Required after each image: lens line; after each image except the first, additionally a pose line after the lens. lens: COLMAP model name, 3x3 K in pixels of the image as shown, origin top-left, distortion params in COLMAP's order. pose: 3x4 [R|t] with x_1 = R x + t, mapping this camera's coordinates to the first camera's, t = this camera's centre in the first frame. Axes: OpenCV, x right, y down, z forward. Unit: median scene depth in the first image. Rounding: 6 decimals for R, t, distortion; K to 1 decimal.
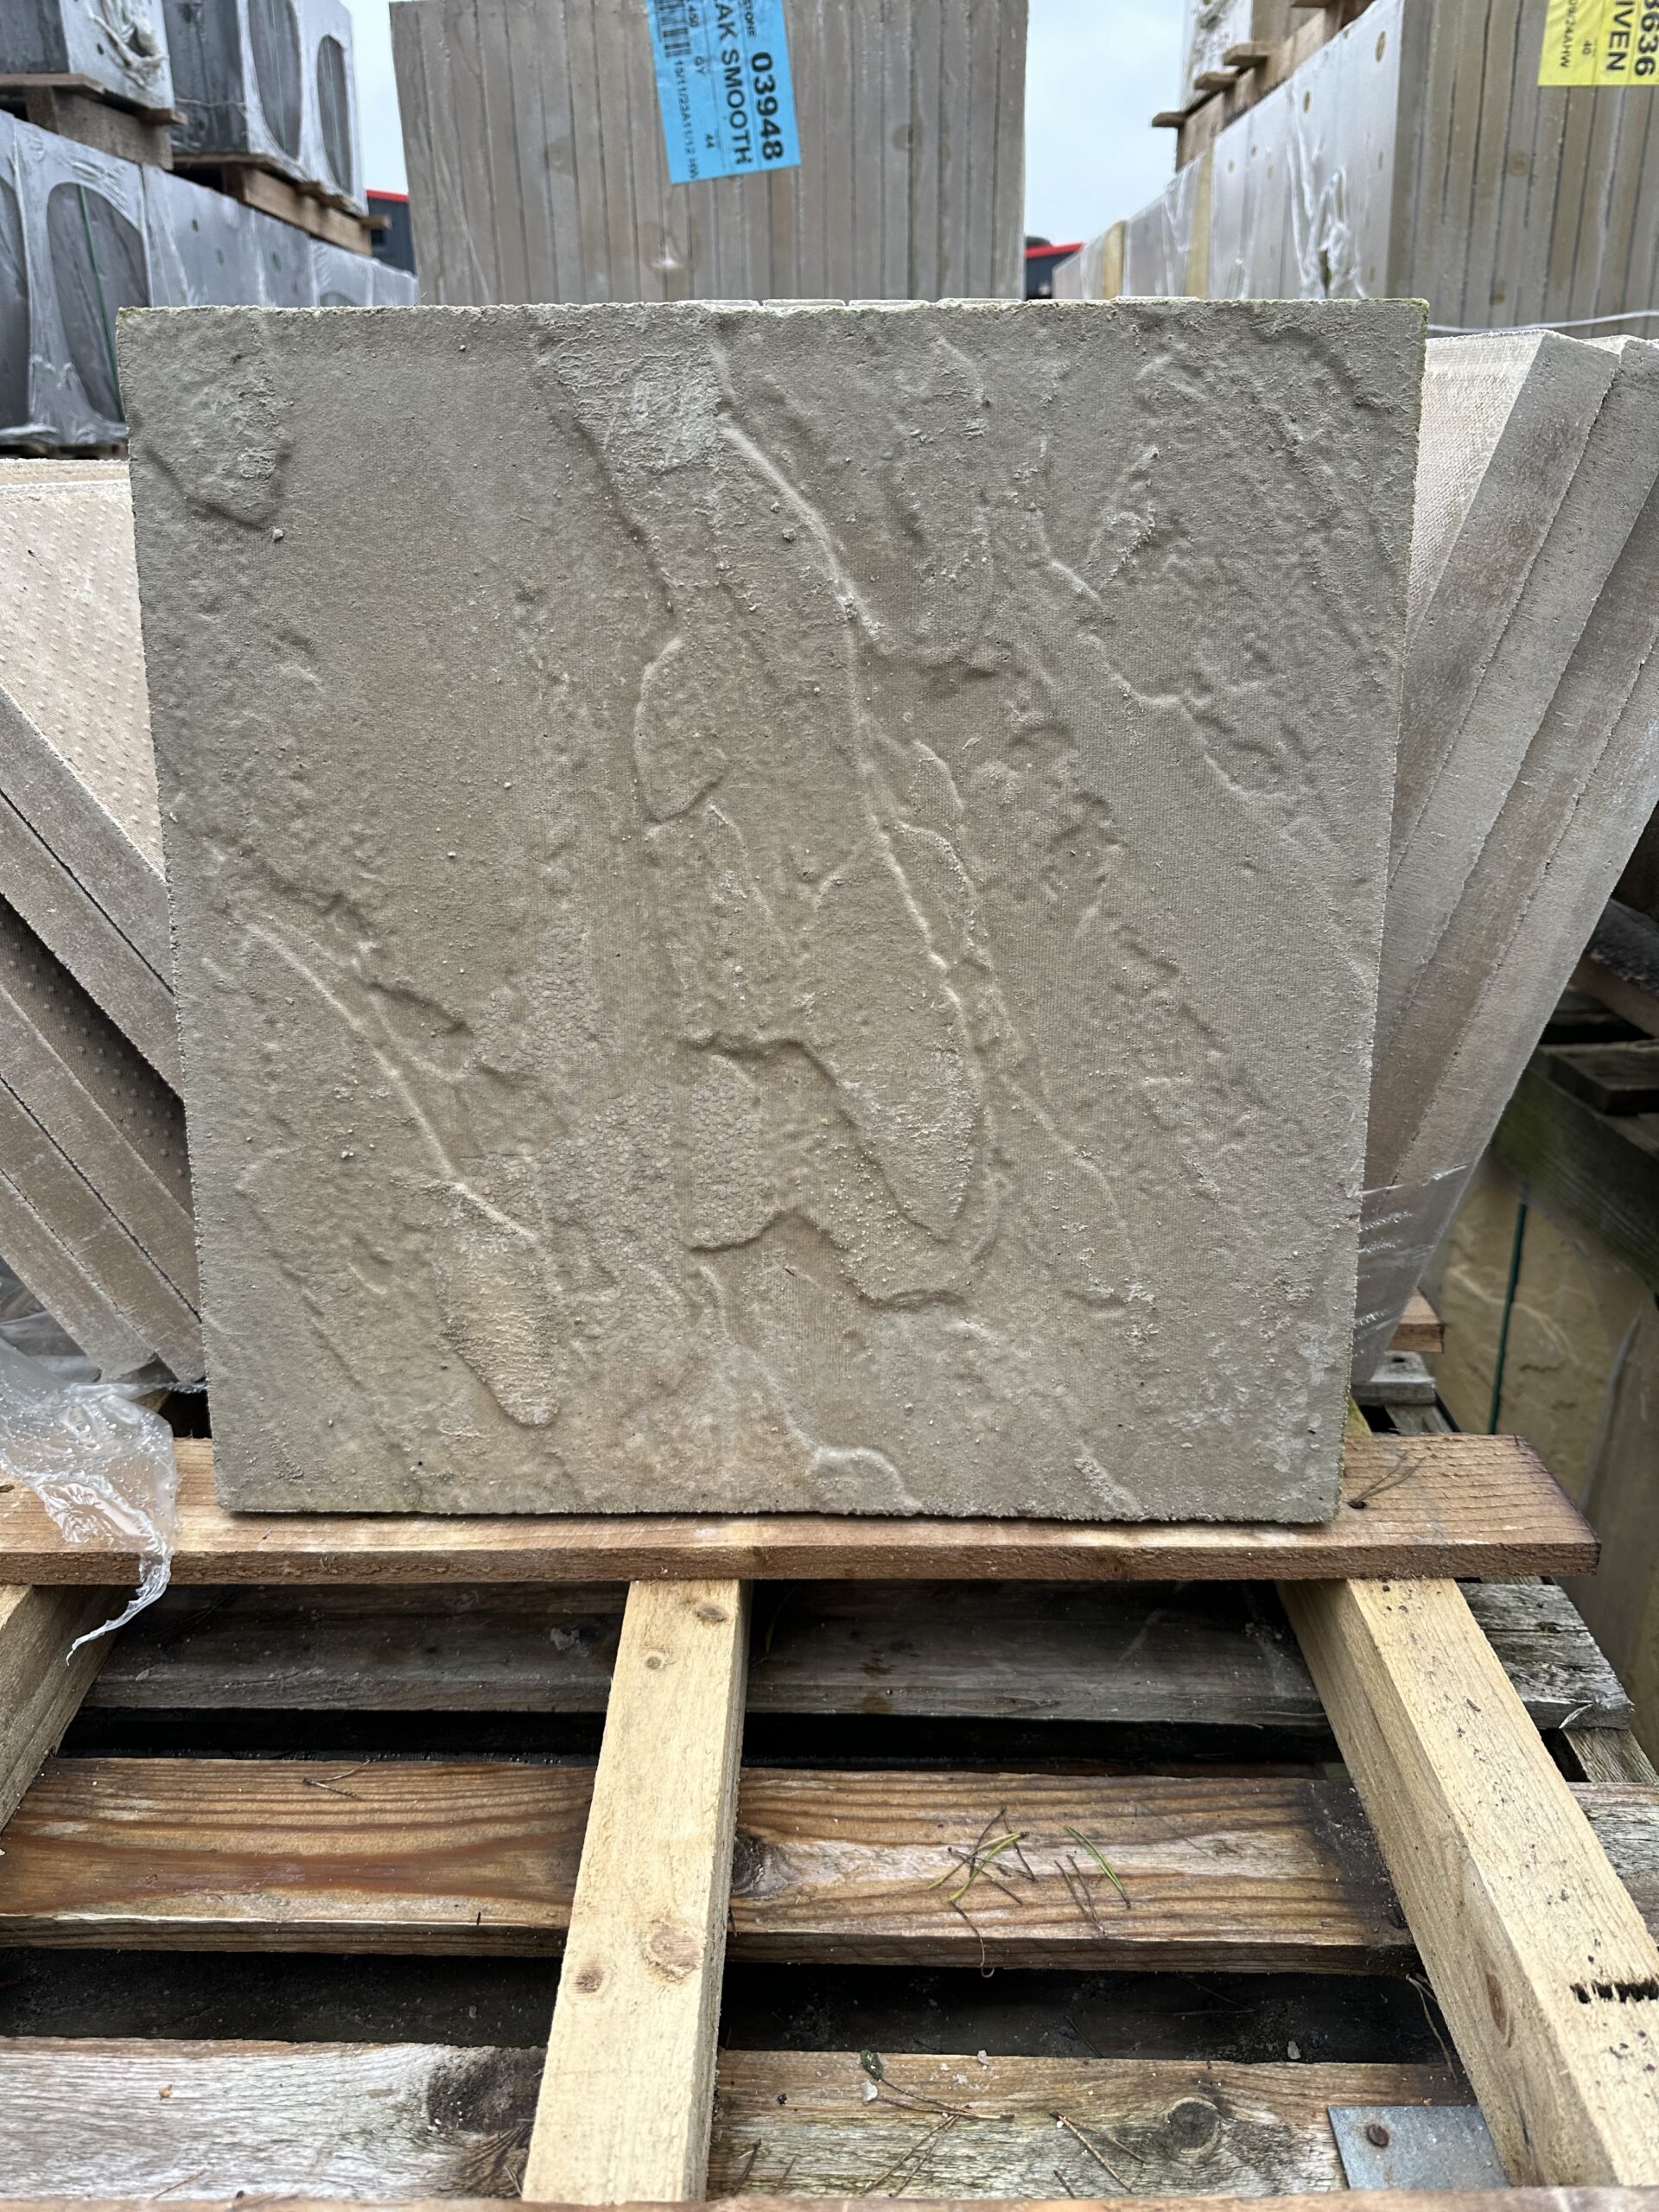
lens RADIAL K [[1567.5, 0, 904.7], [0, 1567.5, 1105.6], [0, 0, 1]] dist [-0.021405, 0.000058]
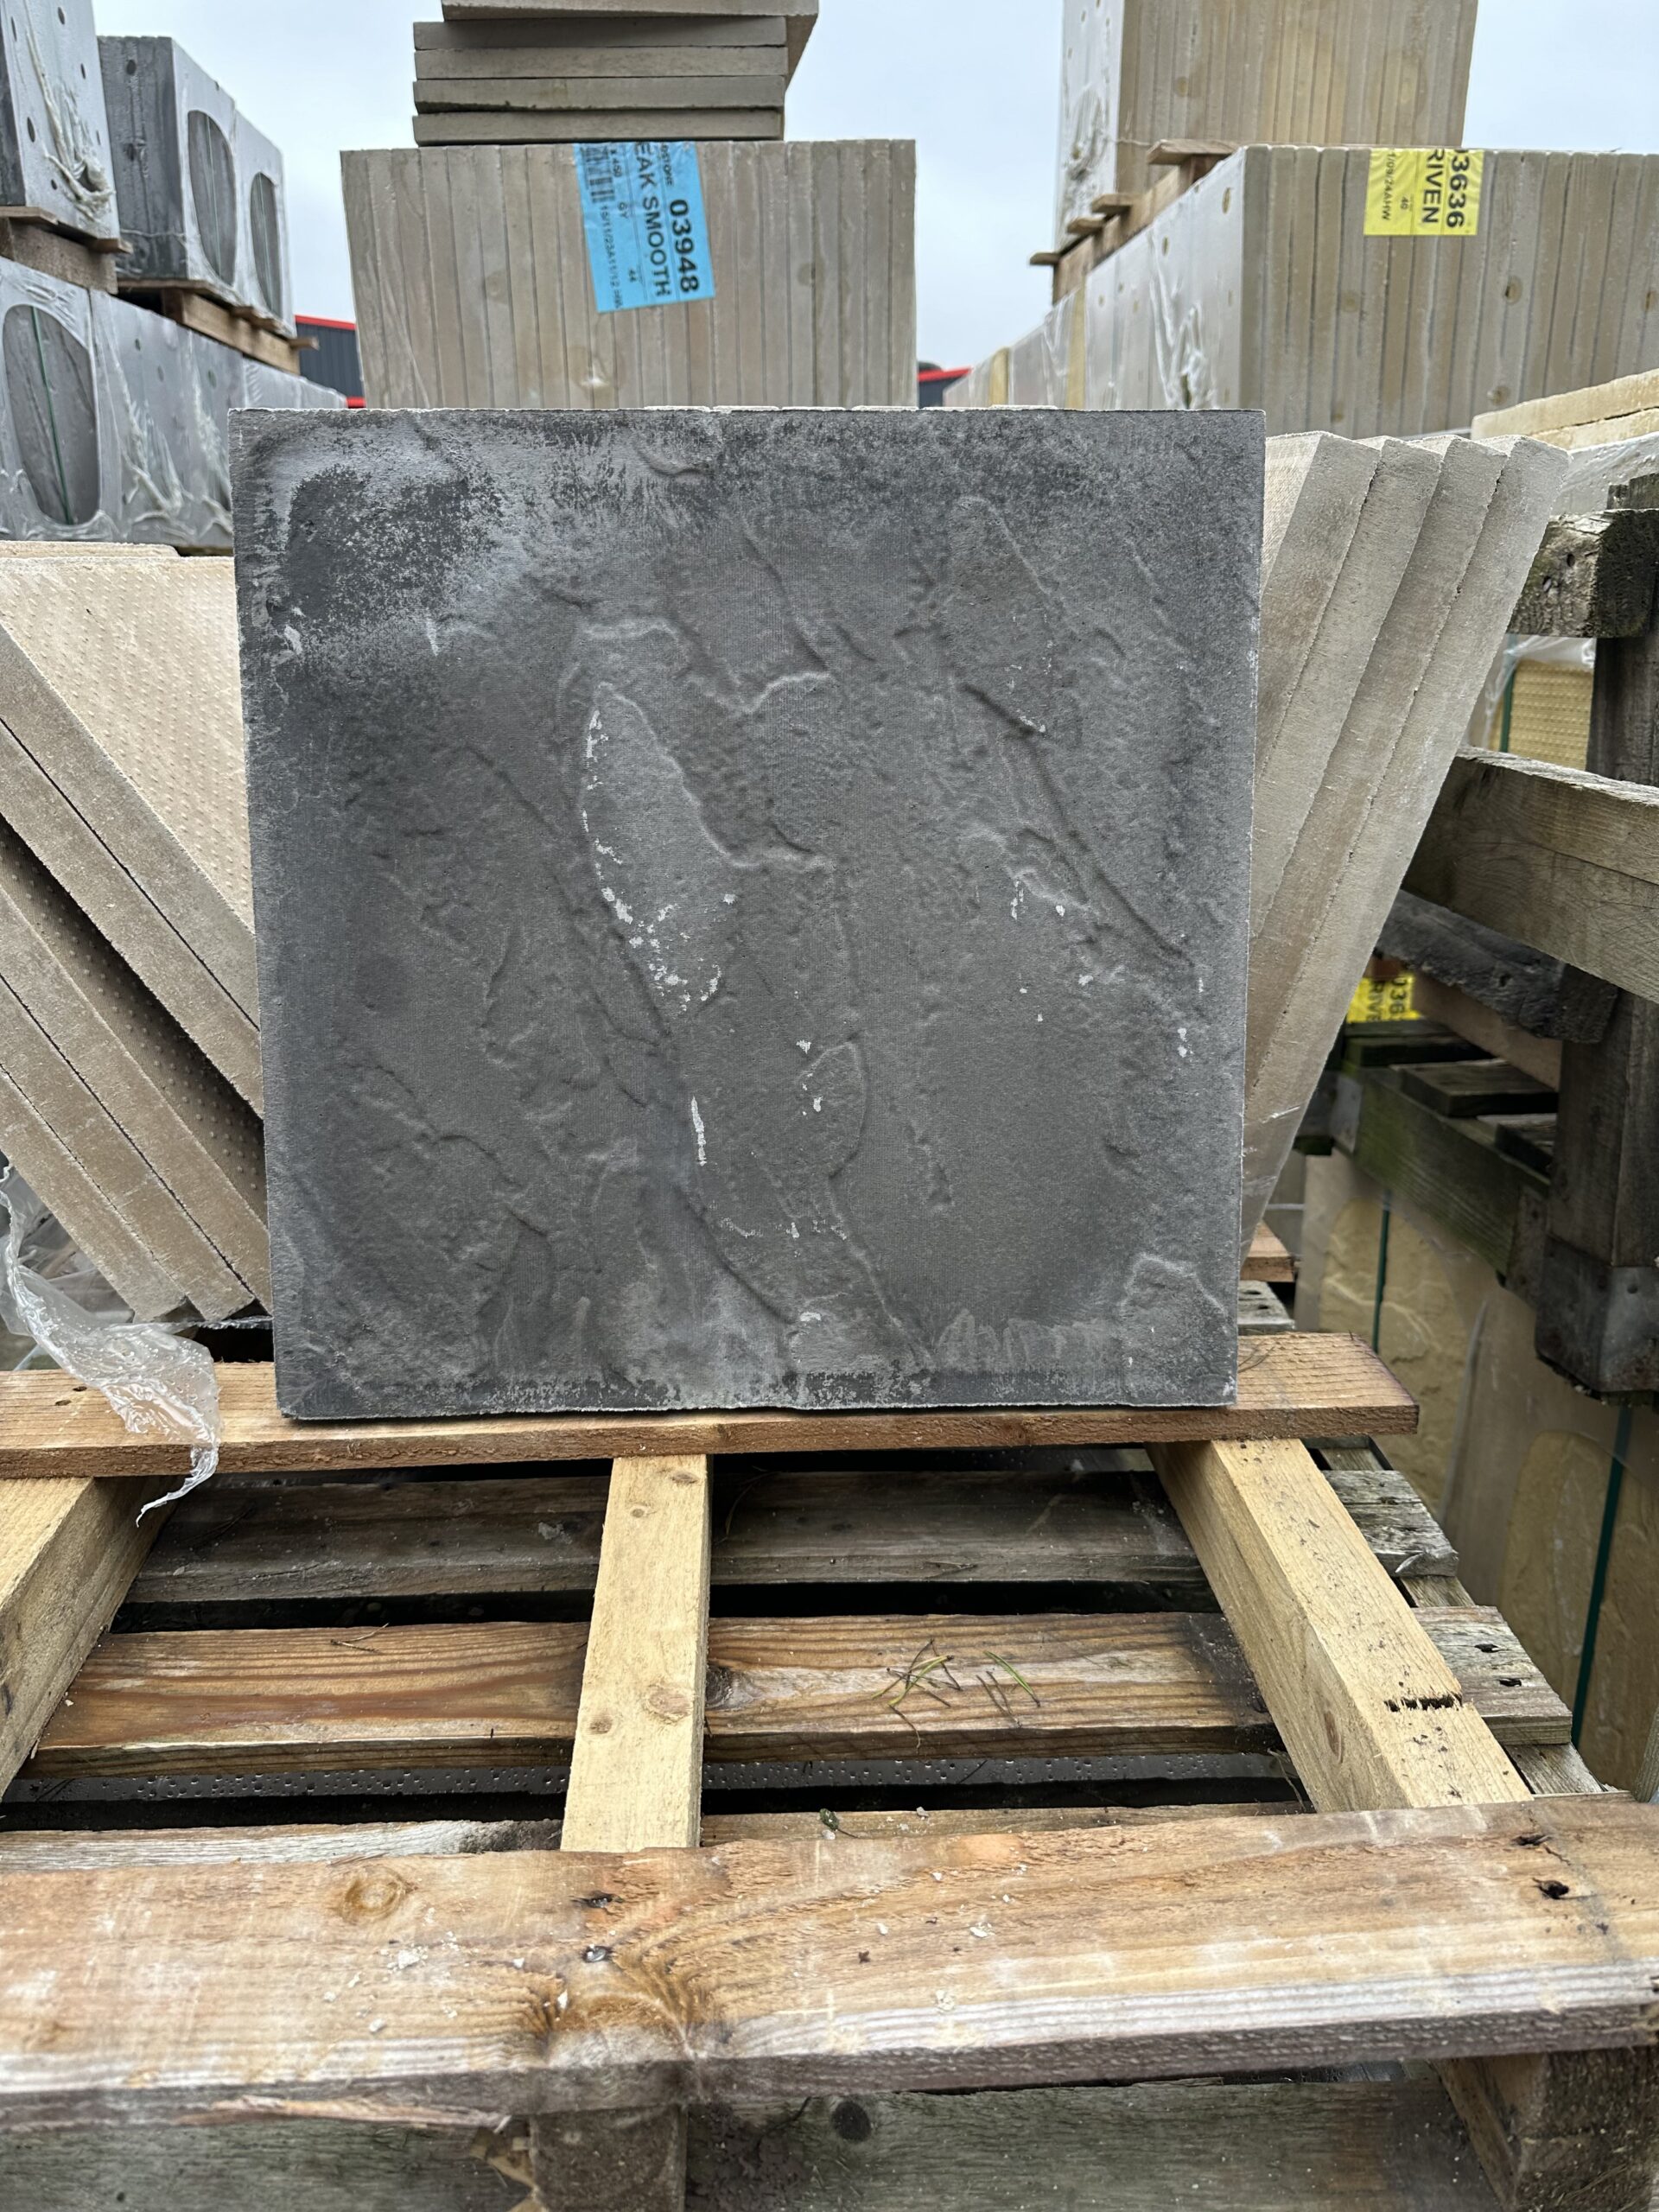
lens RADIAL K [[1567.5, 0, 904.7], [0, 1567.5, 1105.6], [0, 0, 1]] dist [-0.021405, 0.000058]
pose [[0.998101, -0.019253, 0.058519, -0.019132], [0.022956, 0.997731, -0.063284, 0.116292], [-0.057168, 0.064508, 0.996278, -0.204957]]
